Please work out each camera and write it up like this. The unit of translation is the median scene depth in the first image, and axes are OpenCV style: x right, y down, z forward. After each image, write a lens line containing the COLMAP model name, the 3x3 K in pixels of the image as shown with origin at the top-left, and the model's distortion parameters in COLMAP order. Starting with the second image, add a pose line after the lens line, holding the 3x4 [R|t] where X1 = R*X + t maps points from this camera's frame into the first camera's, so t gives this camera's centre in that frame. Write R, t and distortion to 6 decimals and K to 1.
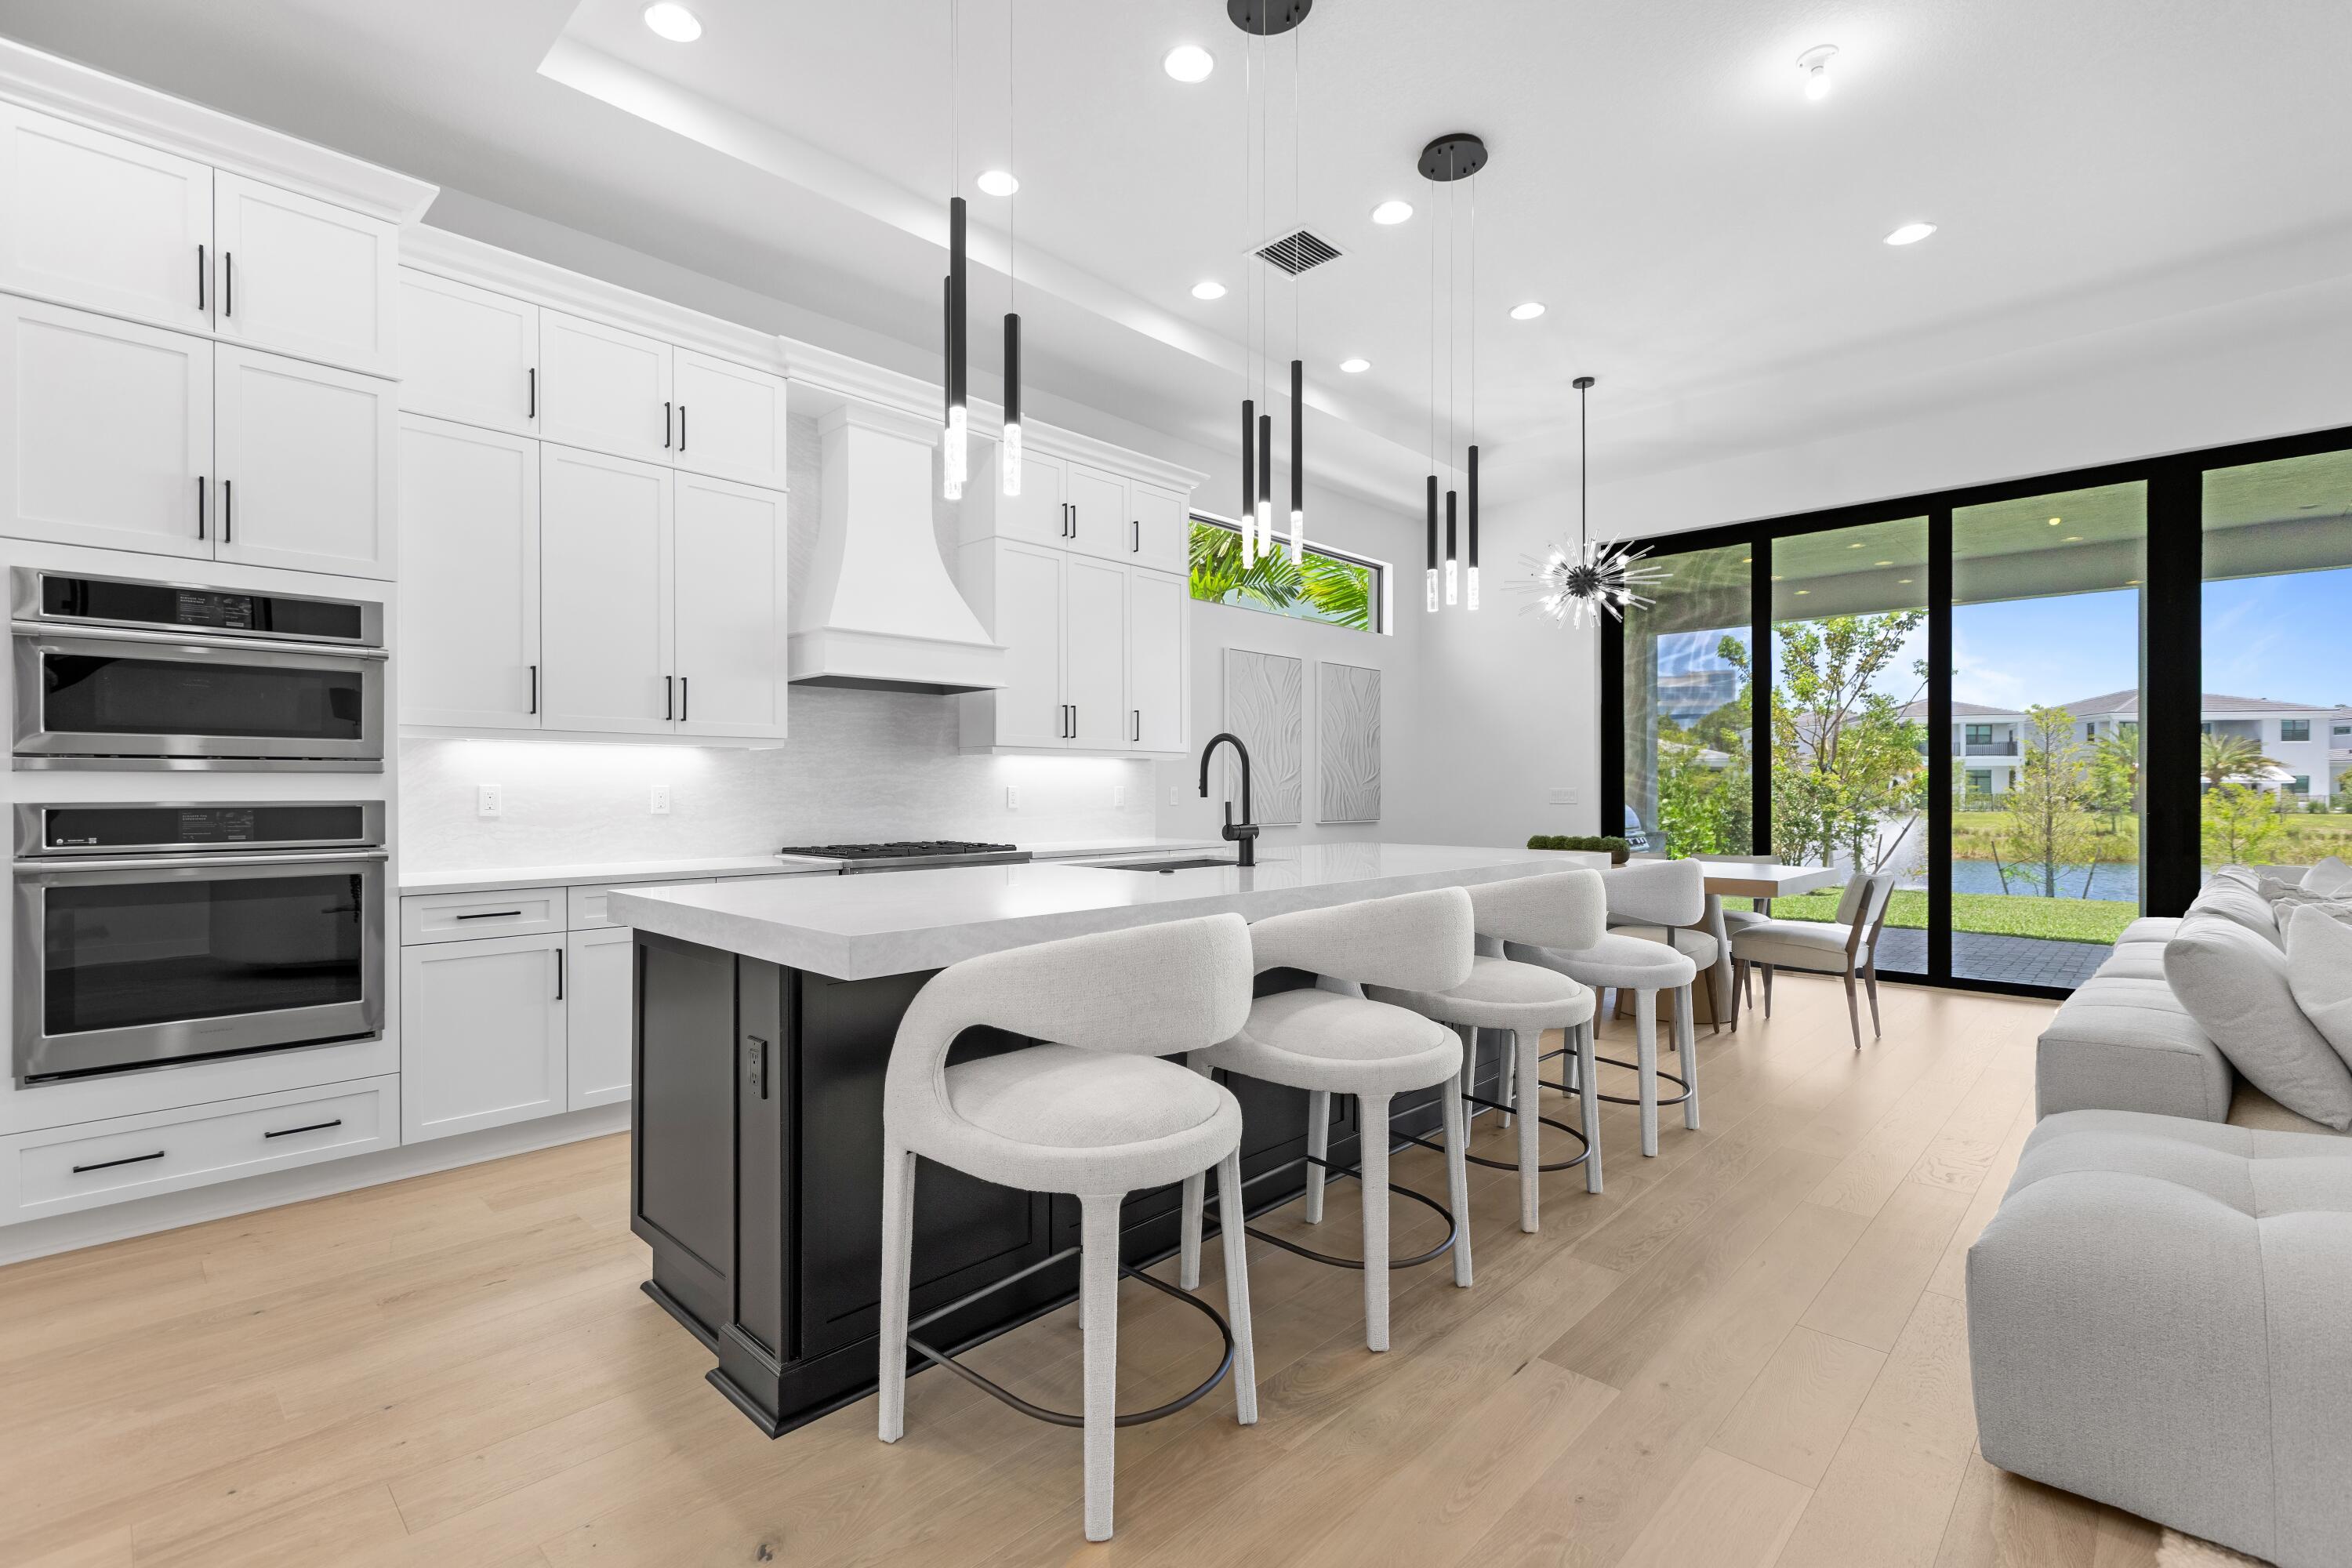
lens RADIAL K [[1051.1, 0, 1169.3], [0, 1051.1, 792.2], [0, 0, 1]] dist [0.005749, -0.002793]
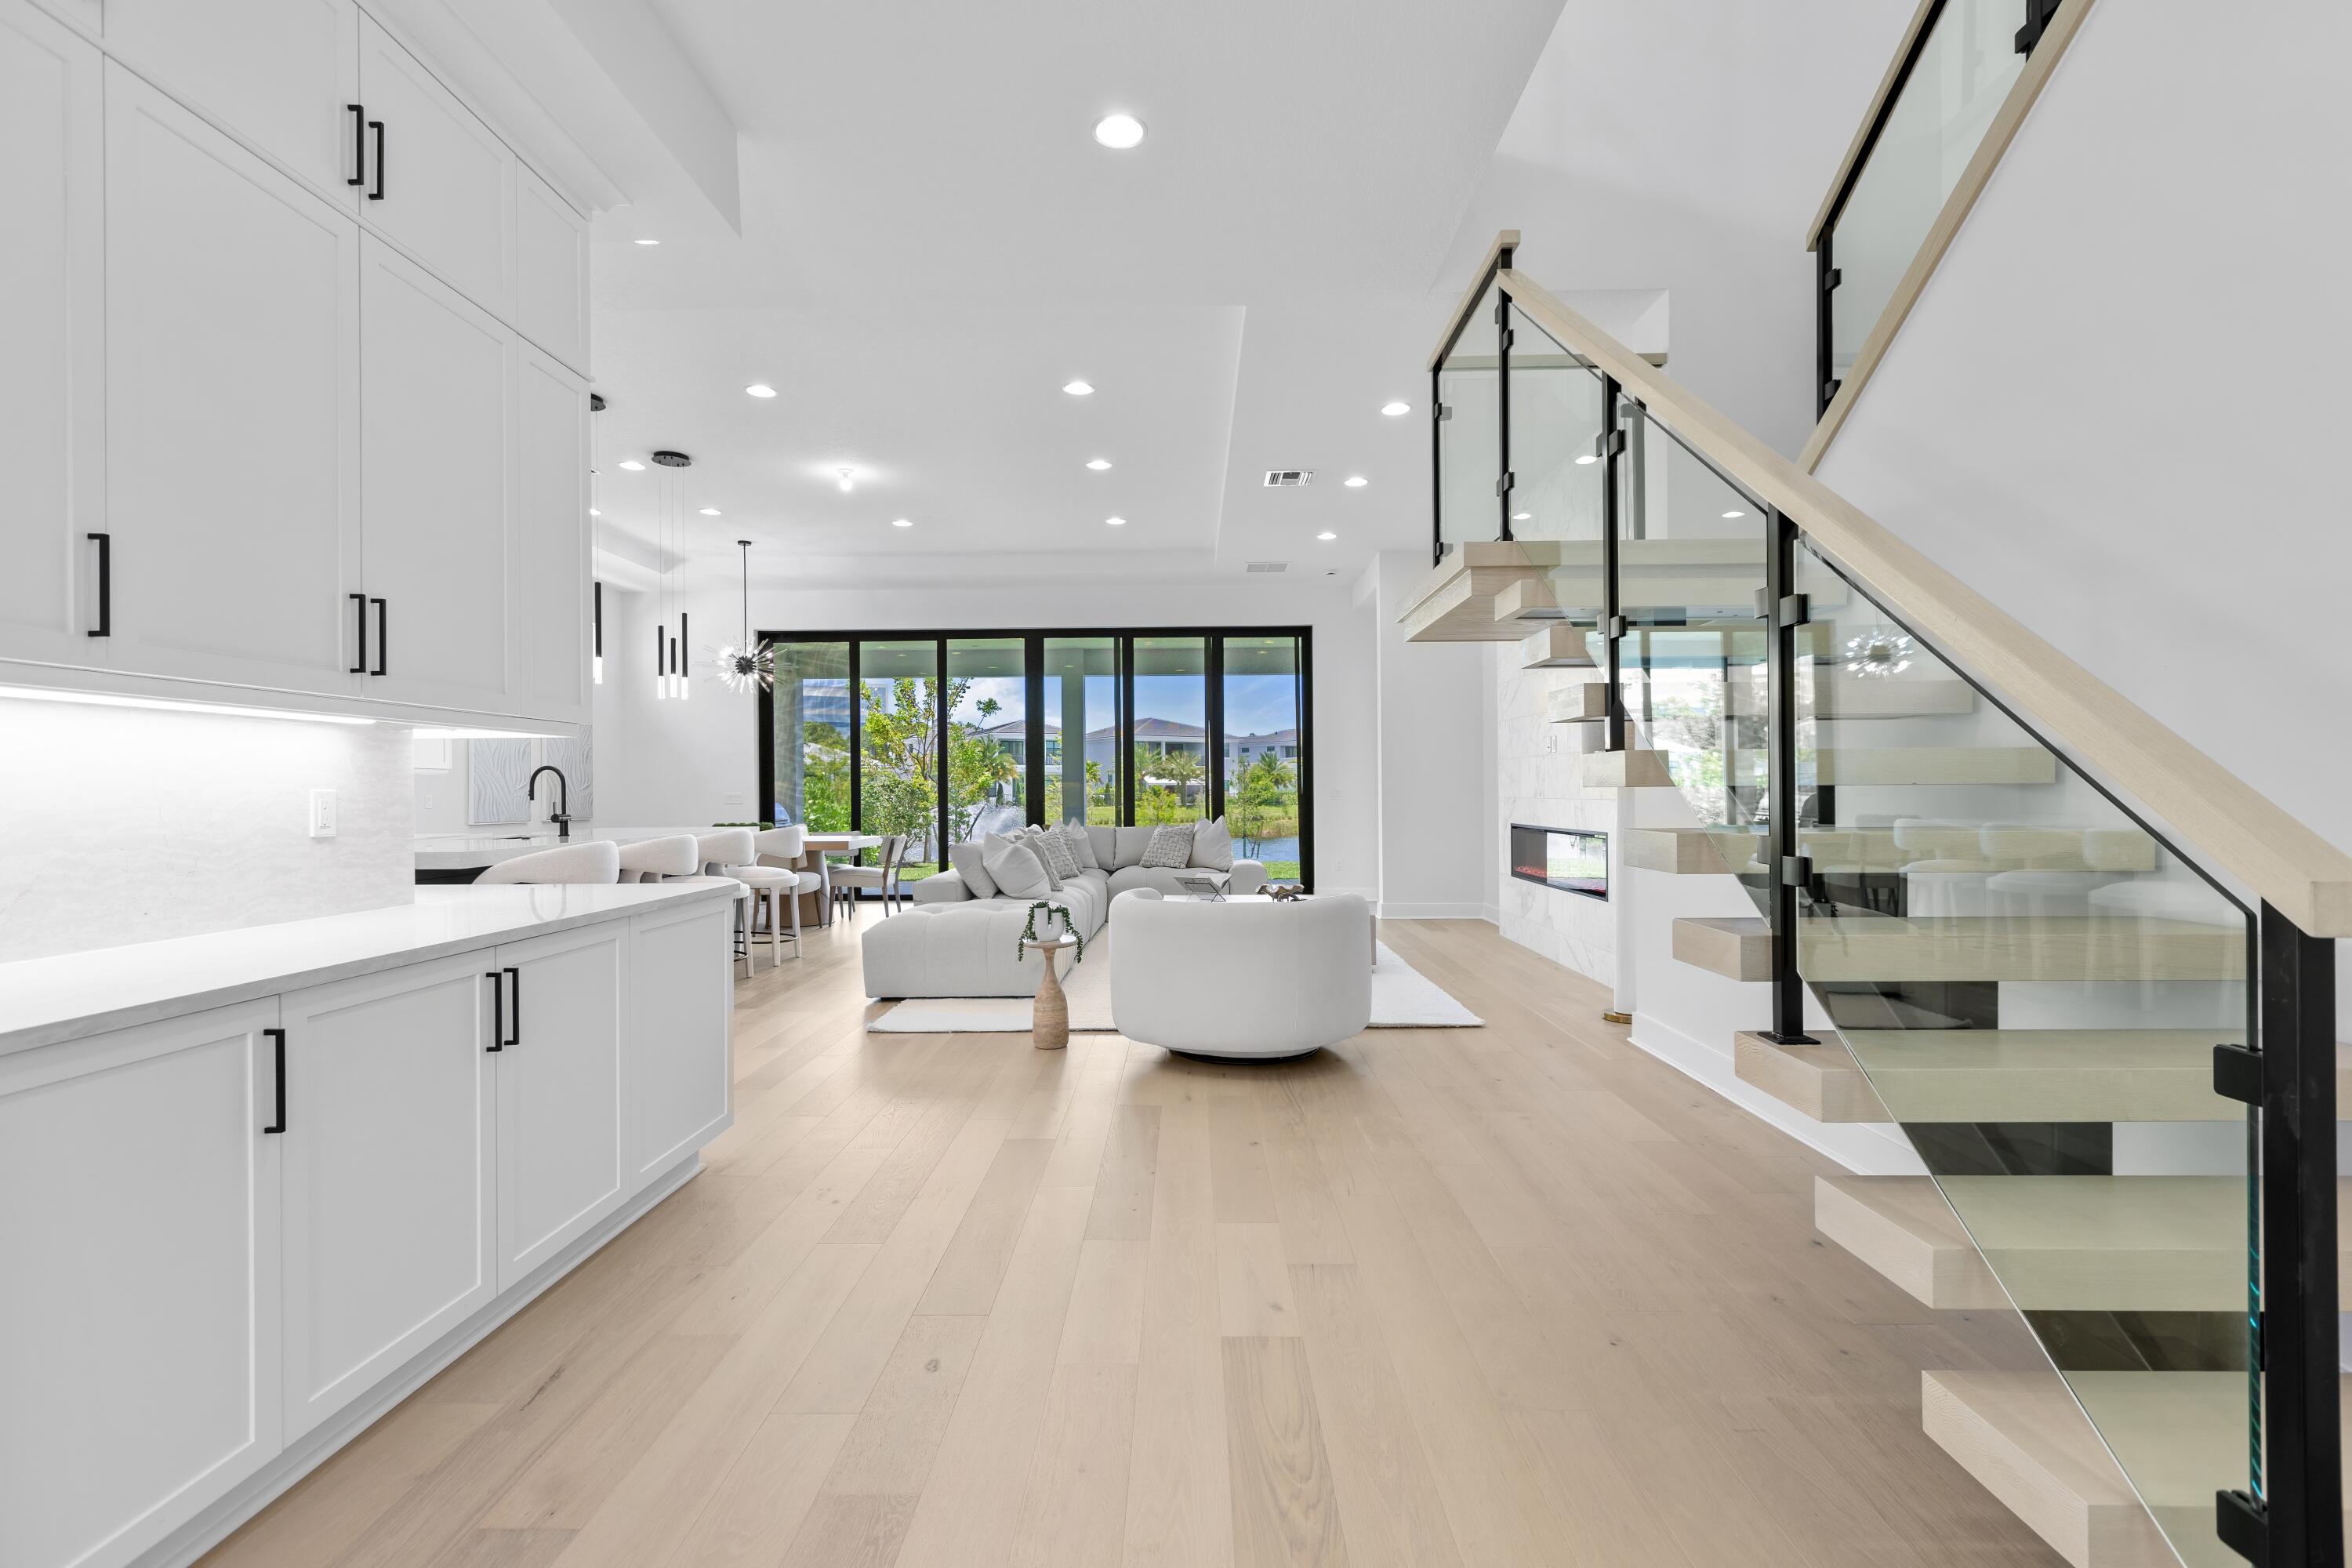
lens RADIAL K [[1051.1, 0, 1185.7], [0, 1051.1, 782.5], [0, 0, 1]] dist [0.005749, -0.002793]
pose [[0.721646, -0.002437, 0.692258, -0.246430], [0.010972, 0.999908, -0.007918, 0.000061], [-0.692175, 0.013310, 0.721607, -0.654103]]
